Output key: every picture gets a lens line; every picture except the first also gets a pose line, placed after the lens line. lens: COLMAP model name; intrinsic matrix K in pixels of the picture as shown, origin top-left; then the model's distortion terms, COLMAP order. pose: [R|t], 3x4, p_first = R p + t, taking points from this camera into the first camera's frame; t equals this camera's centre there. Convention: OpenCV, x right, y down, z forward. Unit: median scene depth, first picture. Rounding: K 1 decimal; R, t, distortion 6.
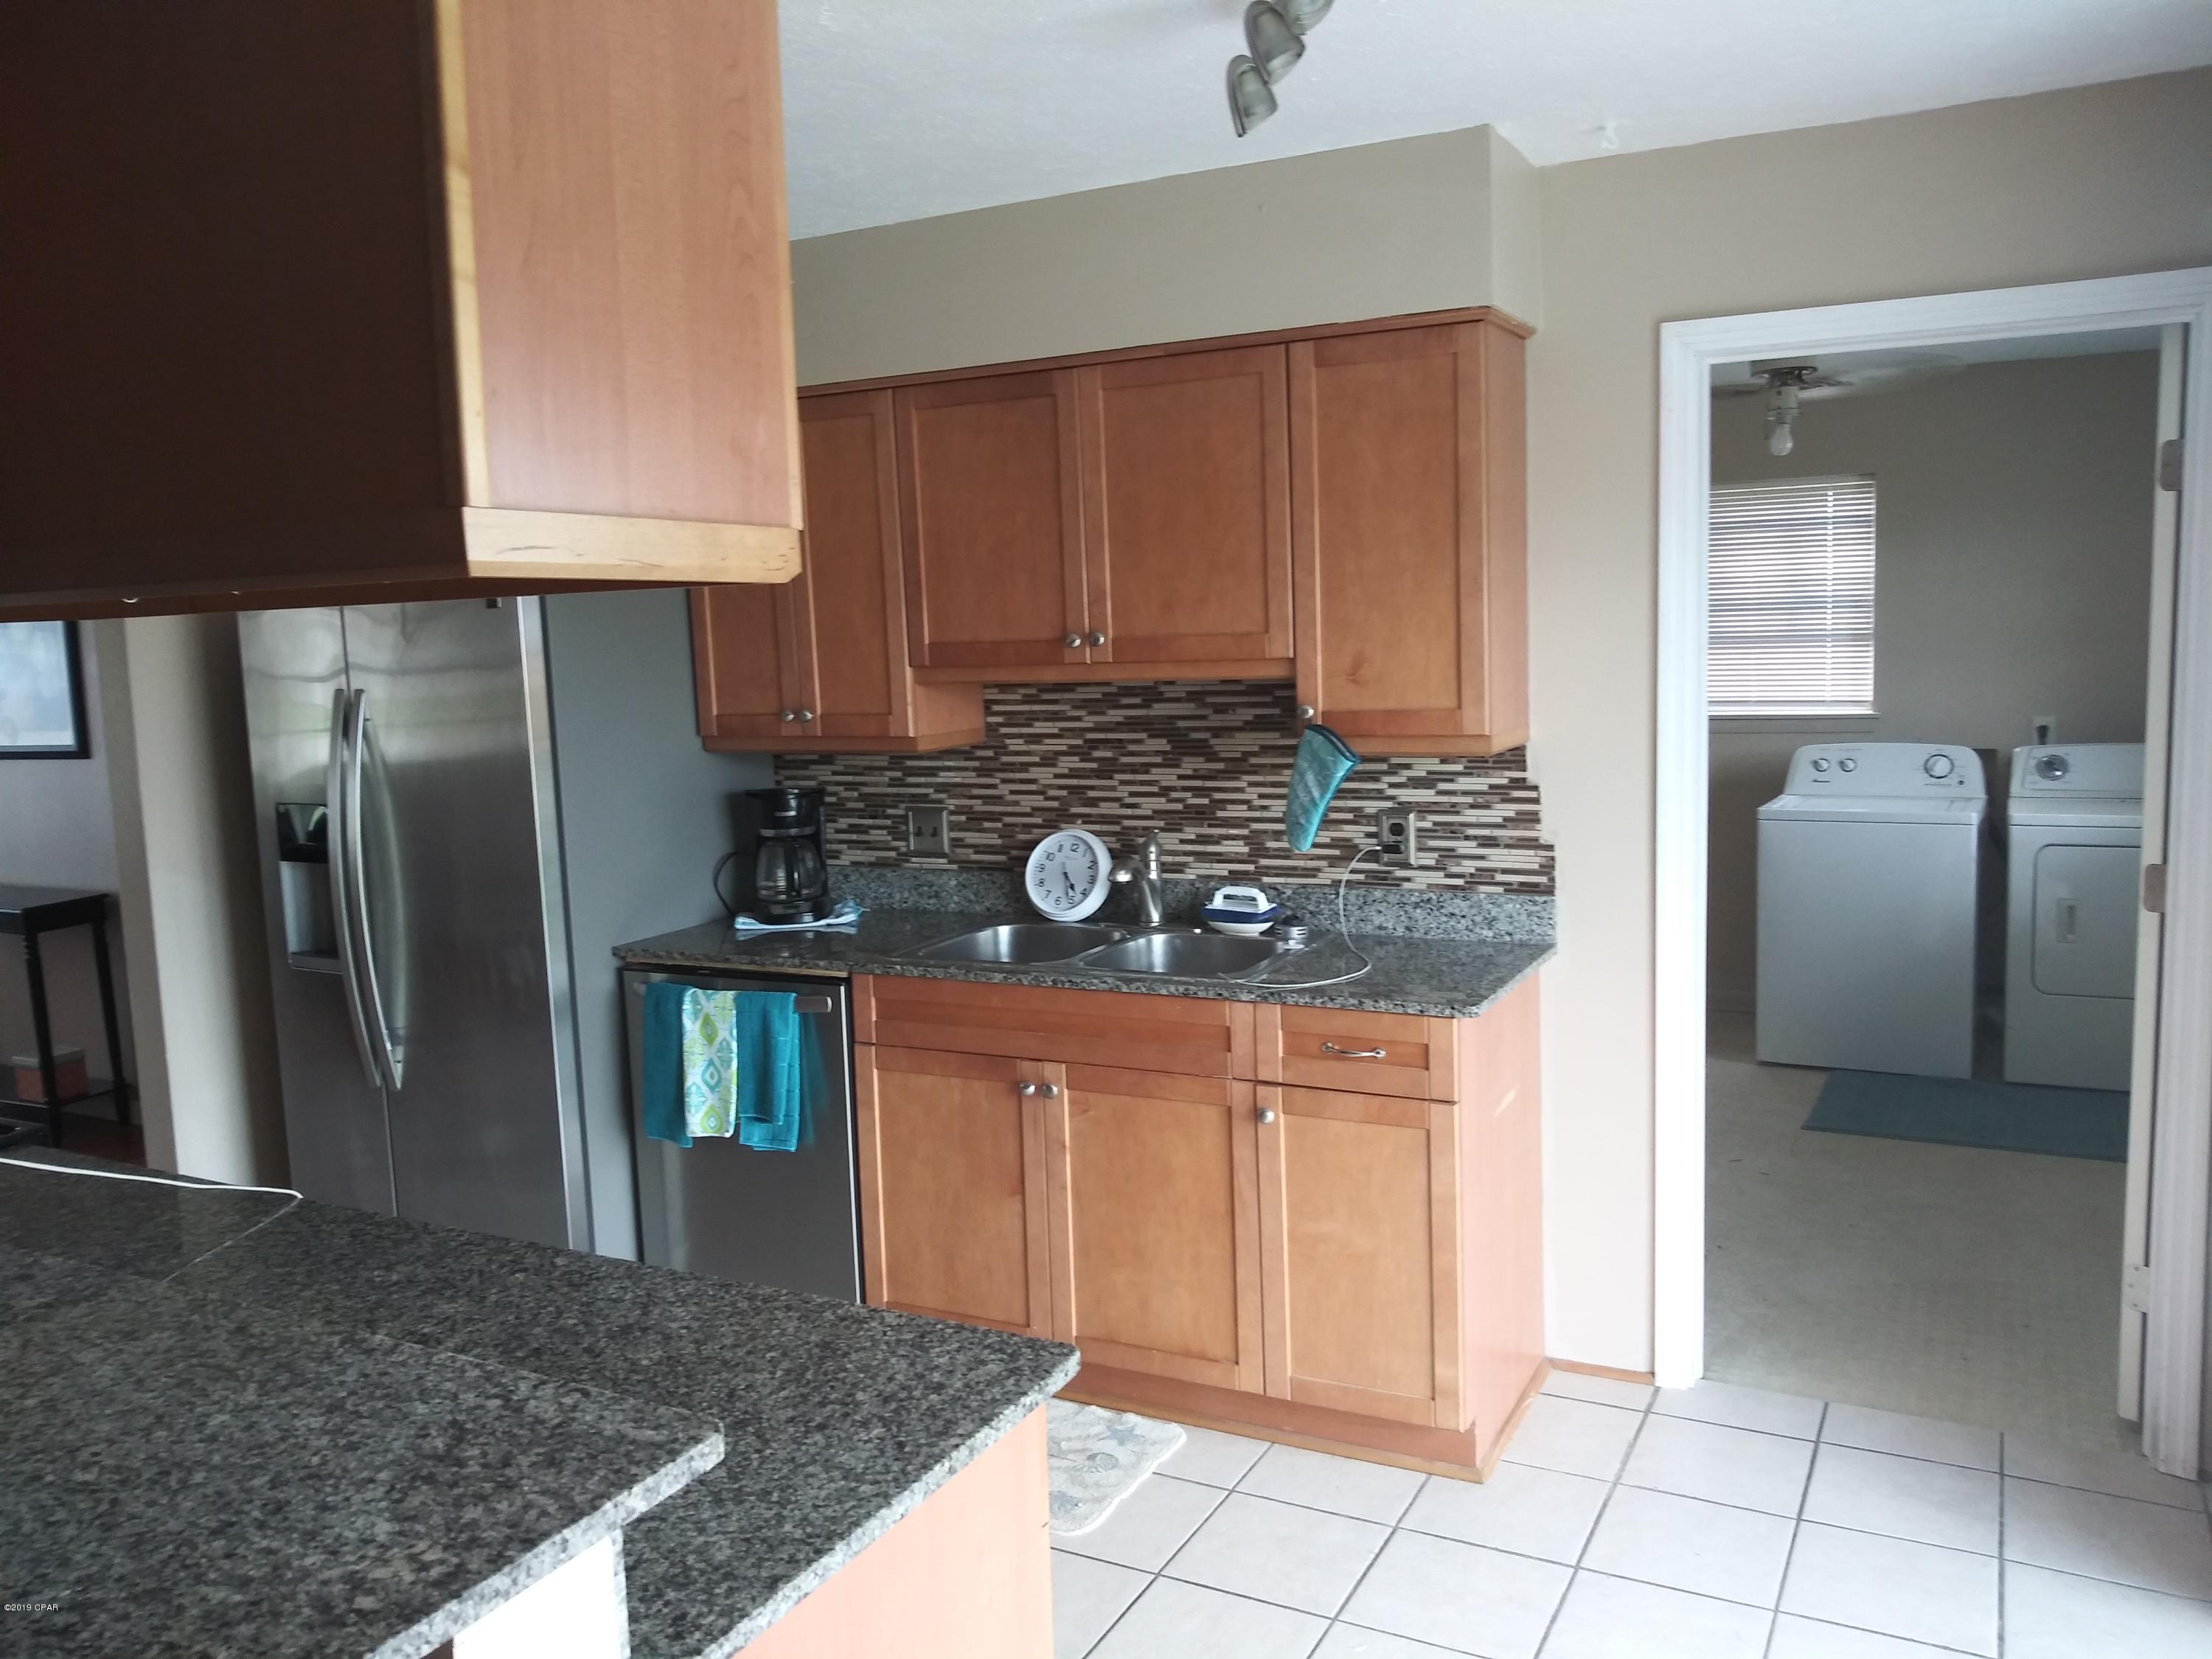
lens RADIAL K [[1732.6, 0, 1094.9], [0, 1732.6, 820.8], [0, 0, 1]] dist [-0.002339, -0.001999]
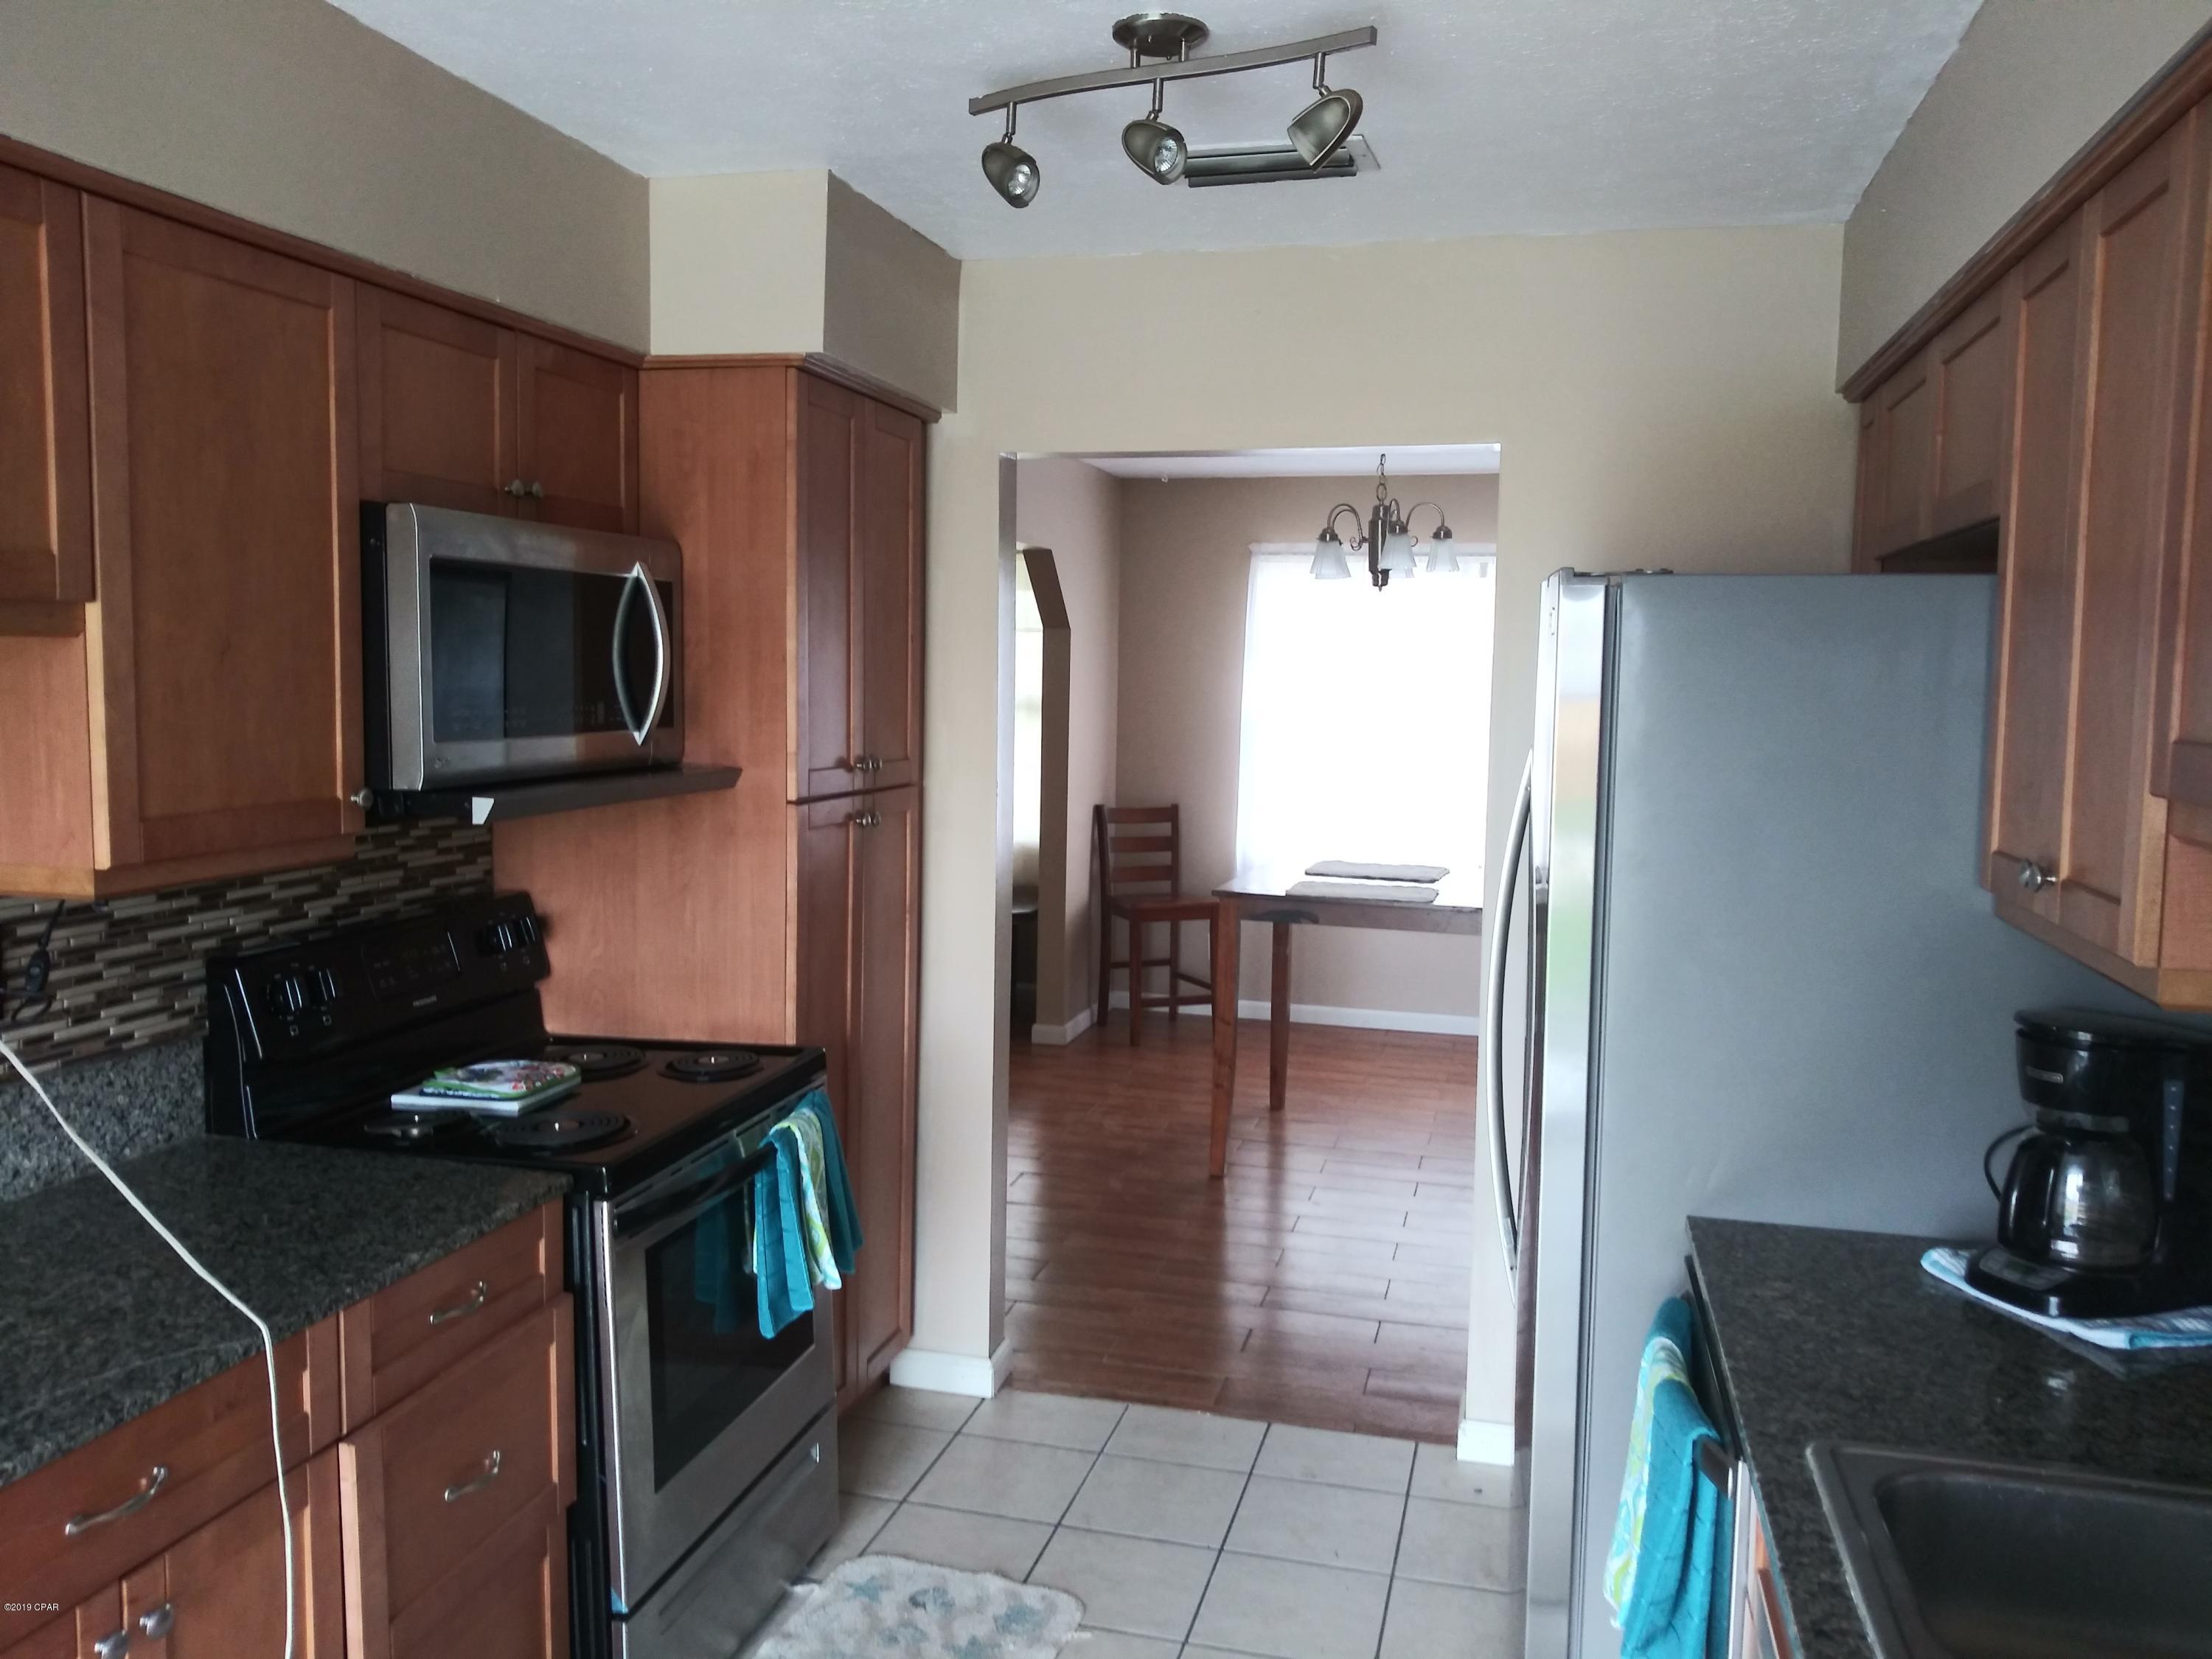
lens RADIAL K [[1732.6, 0, 1094.9], [0, 1732.6, 820.8], [0, 0, 1]] dist [-0.002339, -0.001999]
pose [[-0.224806, -0.002083, 0.974401, -0.687551], [0.198964, 0.978831, 0.047995, -0.008131], [-0.953874, 0.204660, -0.219632, 0.880442]]
